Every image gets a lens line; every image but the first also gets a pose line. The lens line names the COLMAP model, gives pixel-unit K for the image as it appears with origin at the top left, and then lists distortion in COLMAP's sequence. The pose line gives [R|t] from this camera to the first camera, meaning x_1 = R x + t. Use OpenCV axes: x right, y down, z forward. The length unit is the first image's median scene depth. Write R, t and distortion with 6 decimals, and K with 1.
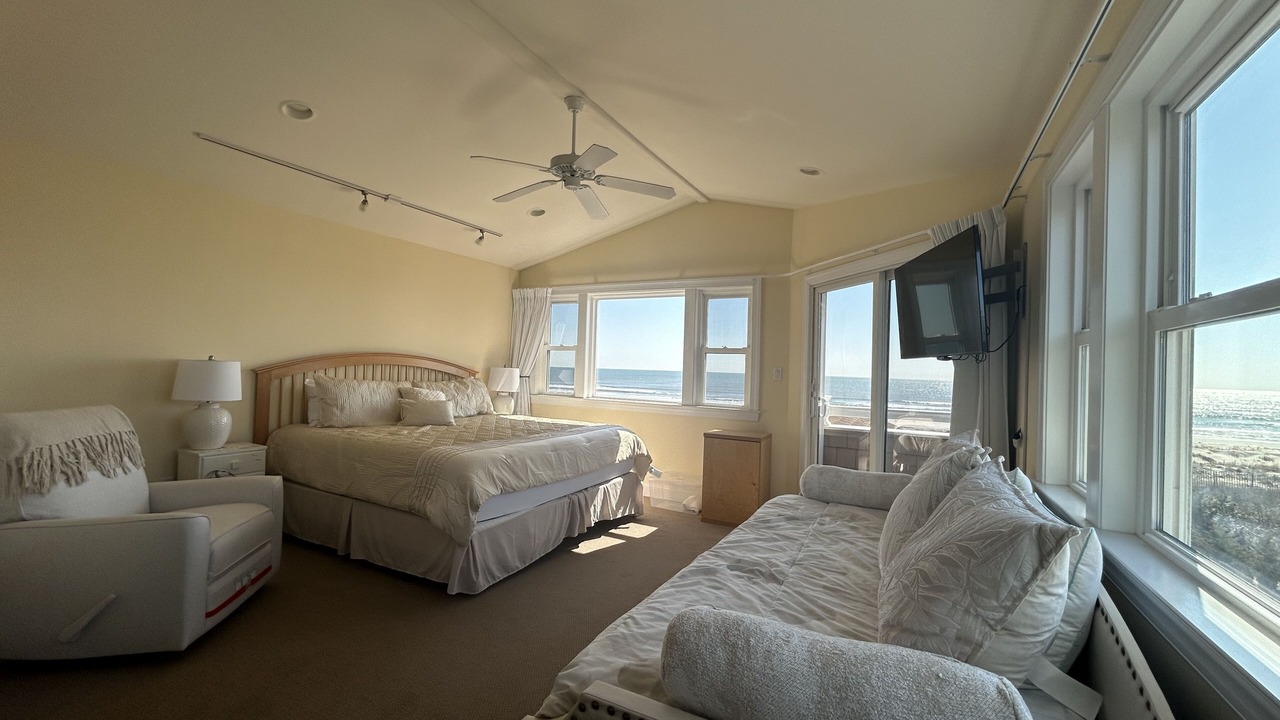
lens RADIAL K [[512.8, 0, 638.6], [0, 512.8, 360.0], [0, 0, 1]] dist [0.001105, 0.000049]
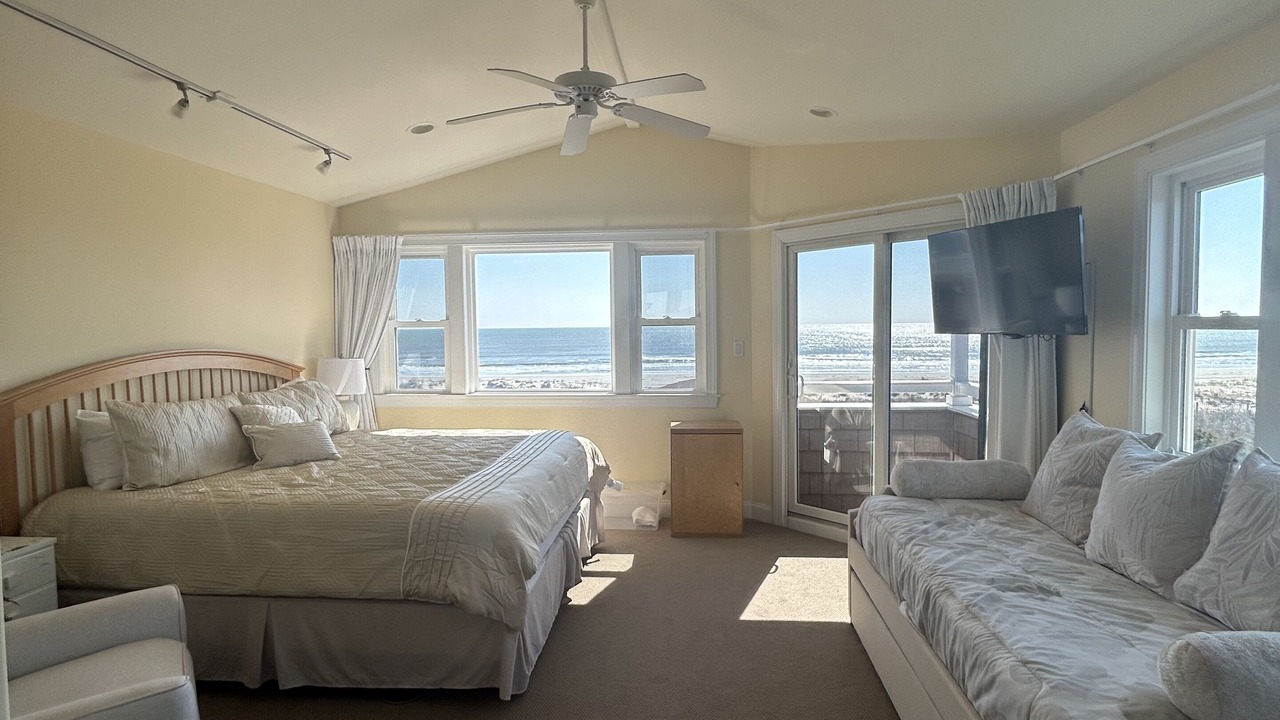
lens RADIAL K [[682.6, 0, 640.3], [0, 682.6, 362.5], [0, 0, 1]] dist [-0.002659, -0.000670]
pose [[0.917460, -0.064870, 0.392504, -0.364470], [0.035436, 0.996020, 0.081785, -0.054916], [-0.396247, -0.061126, 0.916107, 0.059245]]
